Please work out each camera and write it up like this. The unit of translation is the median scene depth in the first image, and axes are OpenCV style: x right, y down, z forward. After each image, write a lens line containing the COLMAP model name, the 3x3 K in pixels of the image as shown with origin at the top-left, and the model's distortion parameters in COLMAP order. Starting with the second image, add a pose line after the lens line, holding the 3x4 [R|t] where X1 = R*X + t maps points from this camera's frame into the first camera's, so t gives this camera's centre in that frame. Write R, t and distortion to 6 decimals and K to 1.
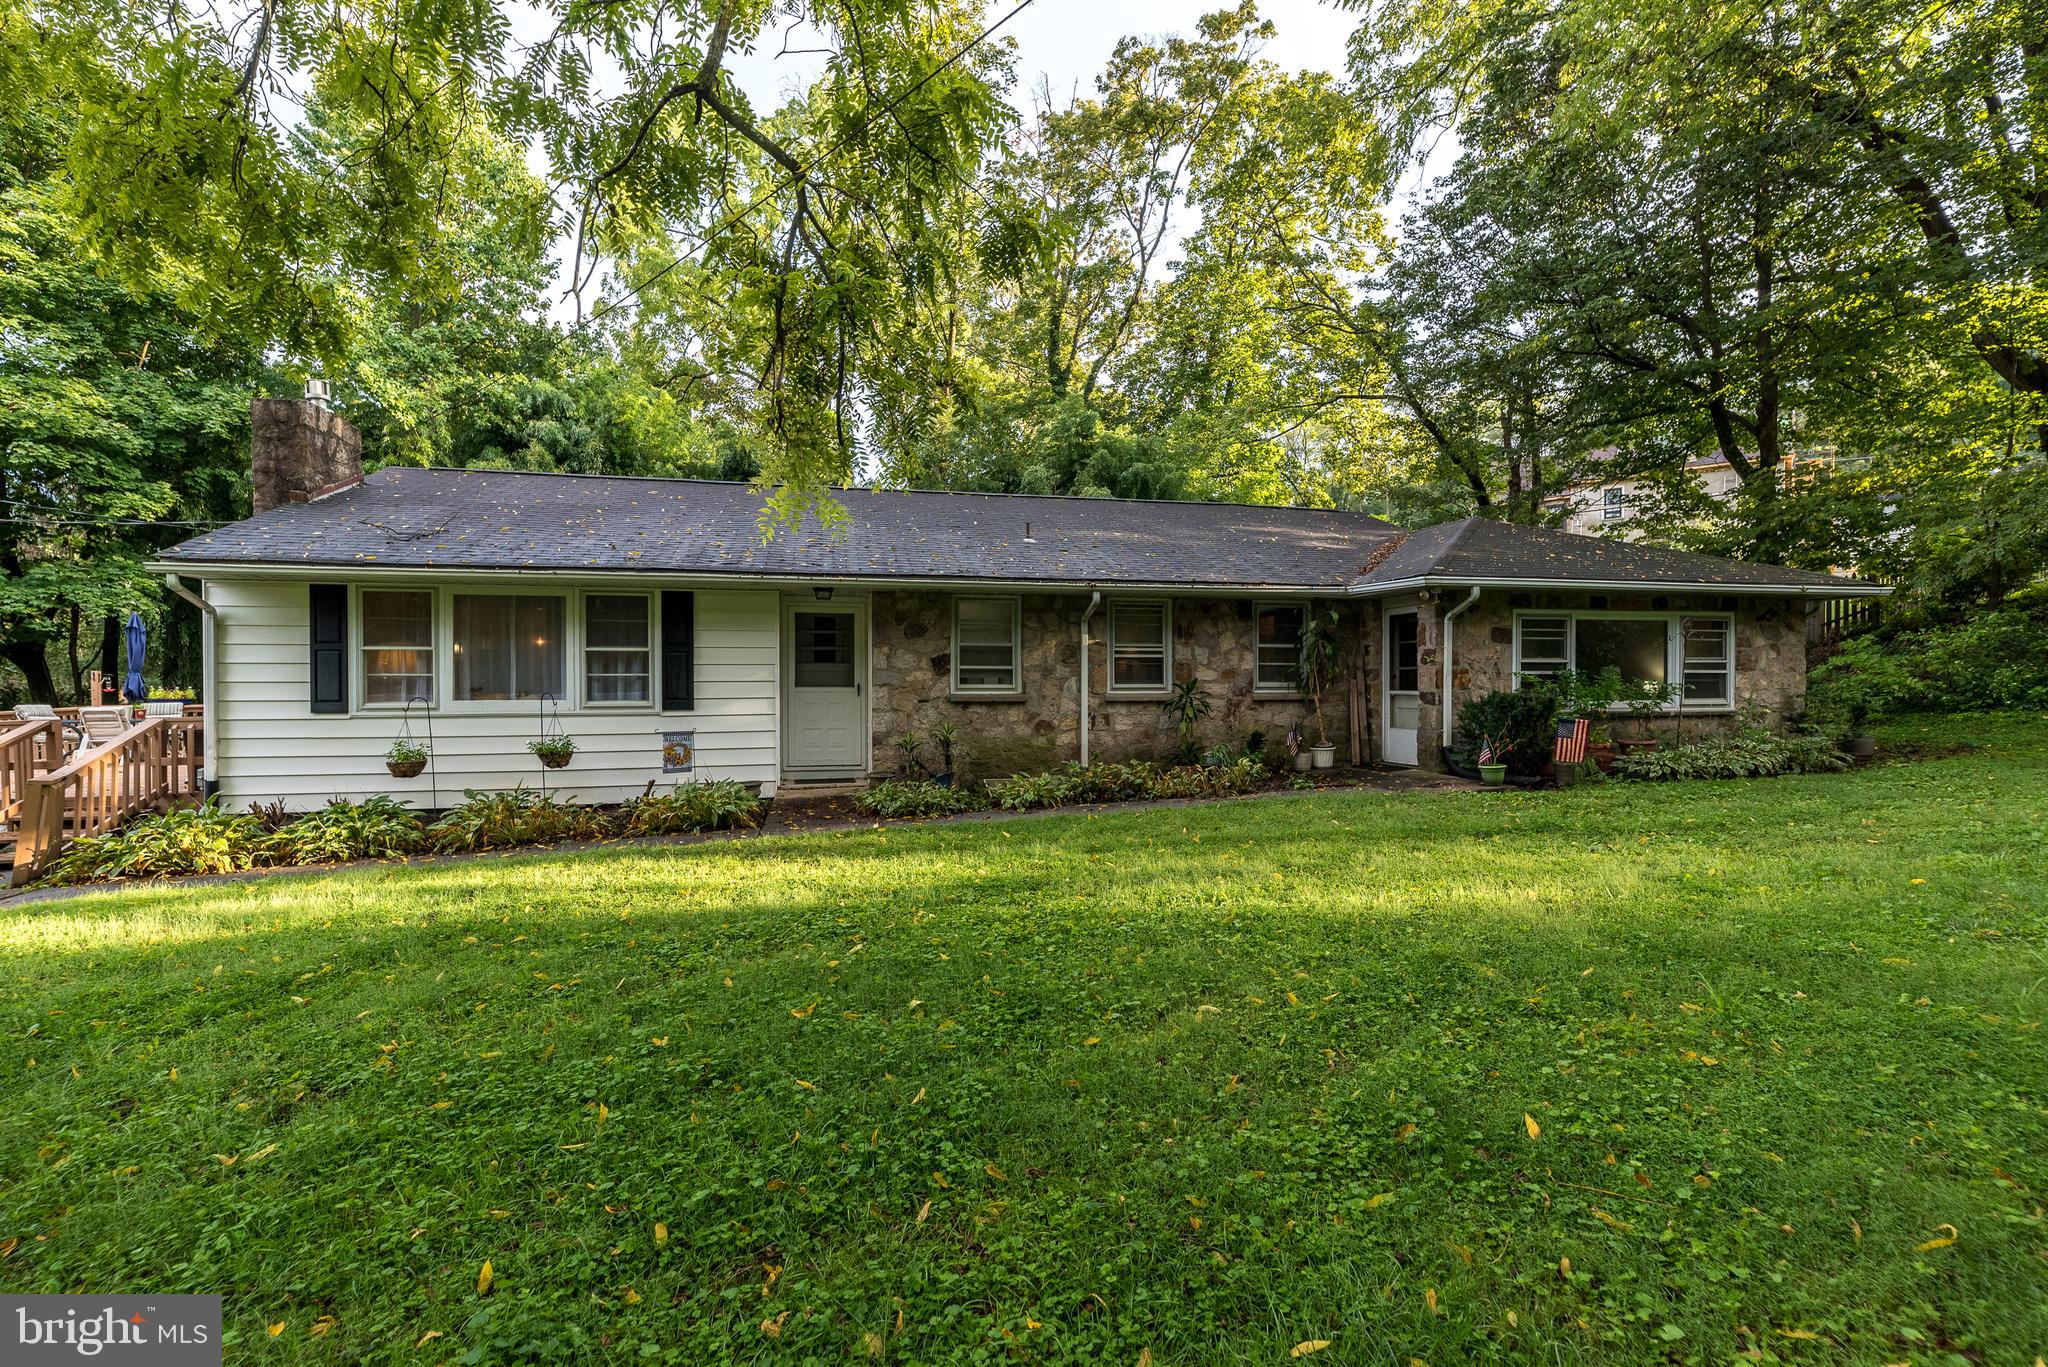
lens RADIAL K [[894.1, 0, 1020.7], [0, 894.1, 694.4], [0, 0, 1]] dist [0.003821, 0.000868]
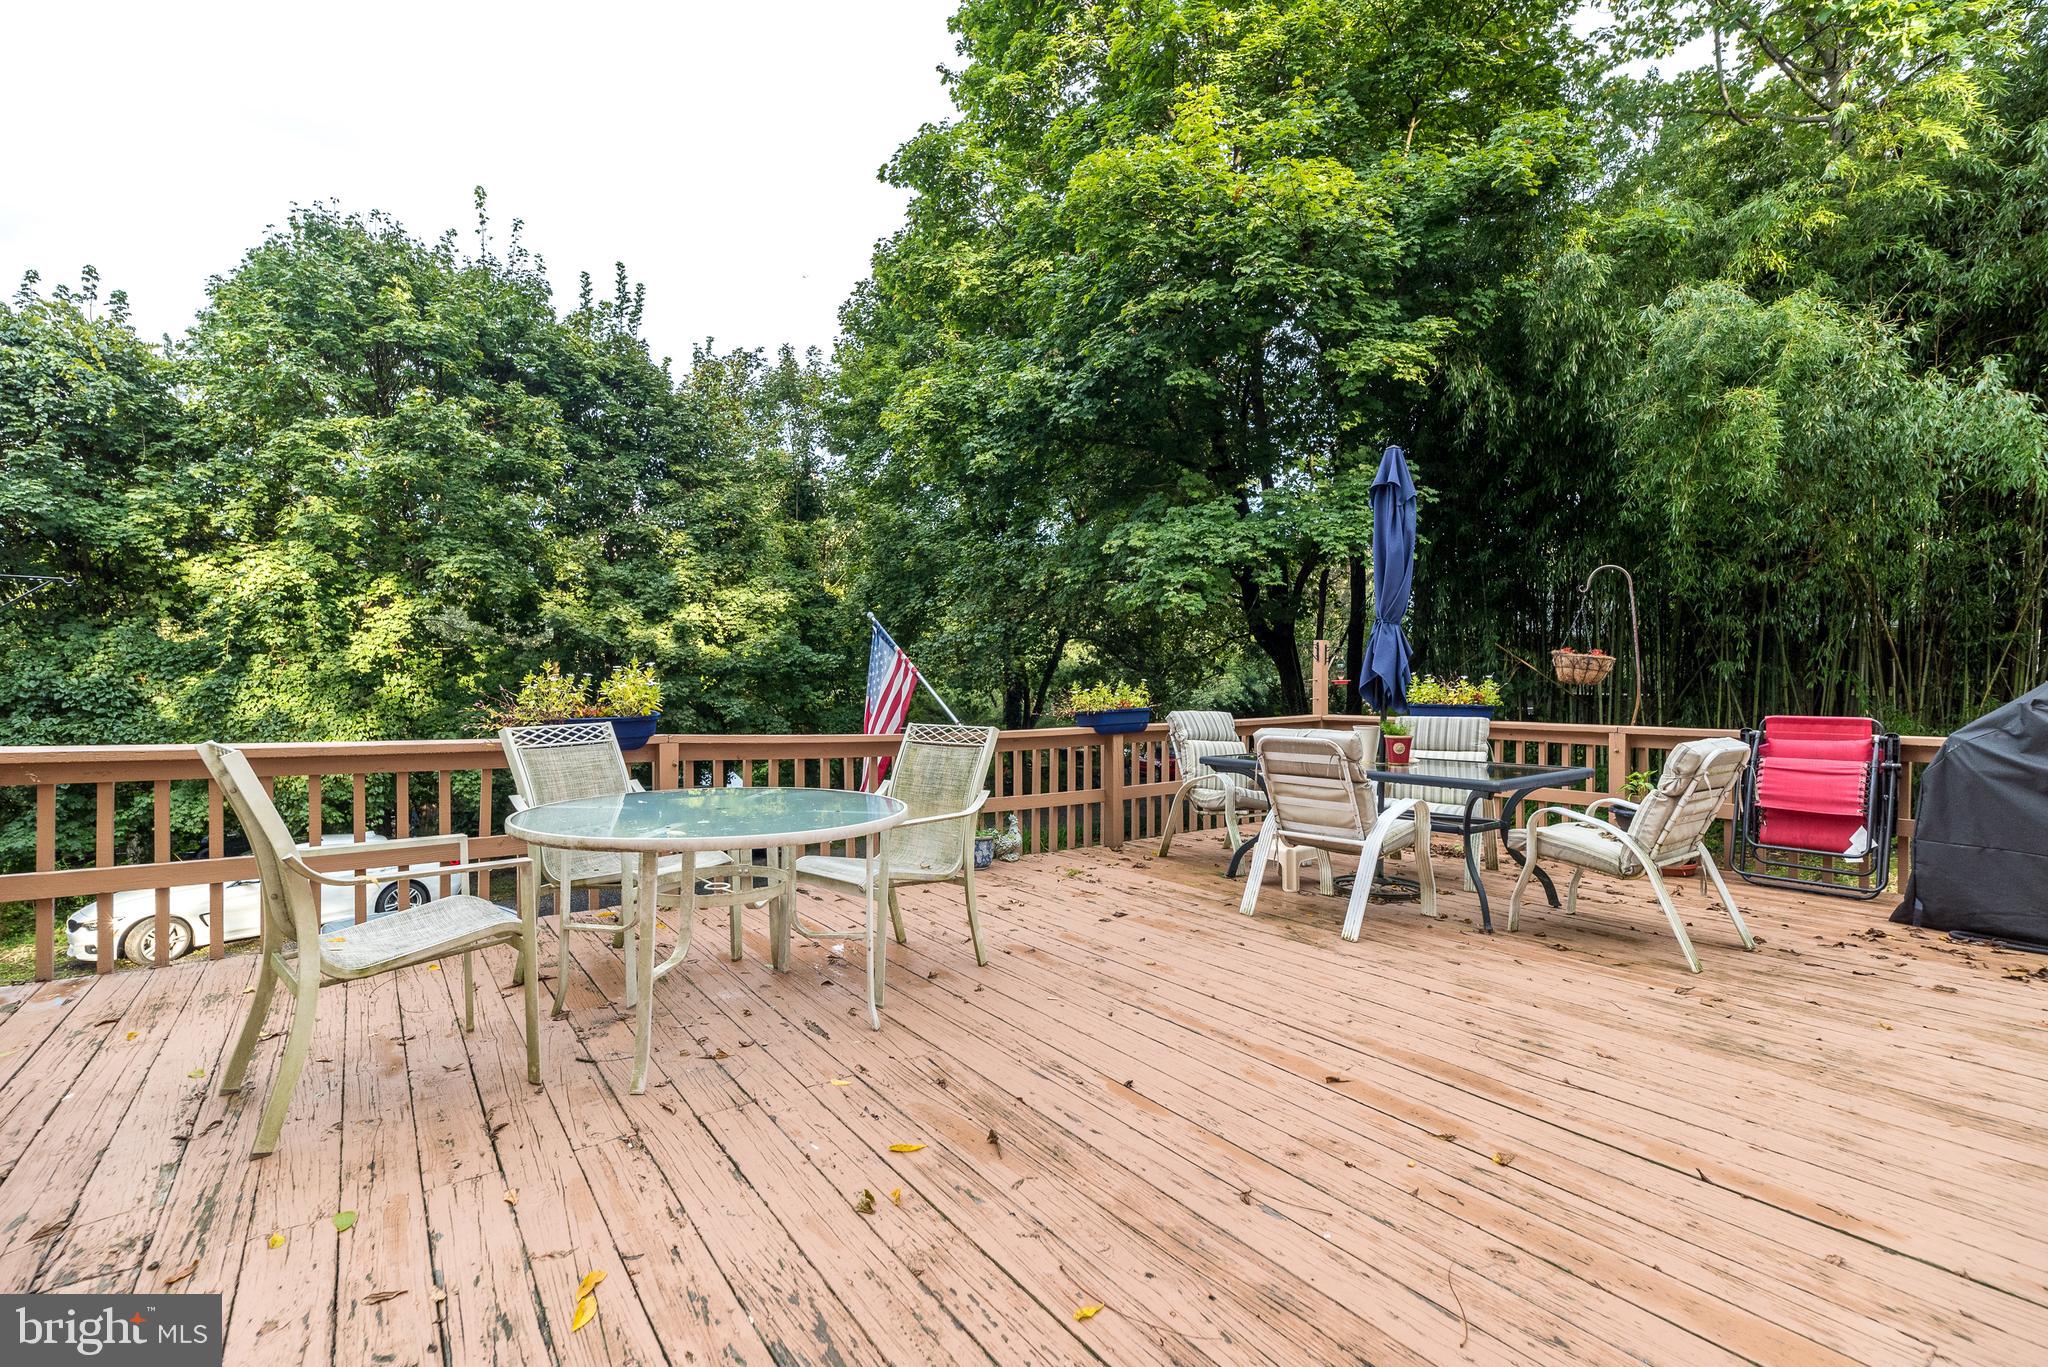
lens RADIAL K [[894.1, 0, 1020.7], [0, 894.1, 694.4], [0, 0, 1]] dist [0.003821, 0.000868]
pose [[0.400393, 0.013293, -0.916247, -0.635750], [-0.020386, 0.999777, 0.005597, 0.001877], [0.916117, 0.016437, 0.400575, 0.641551]]
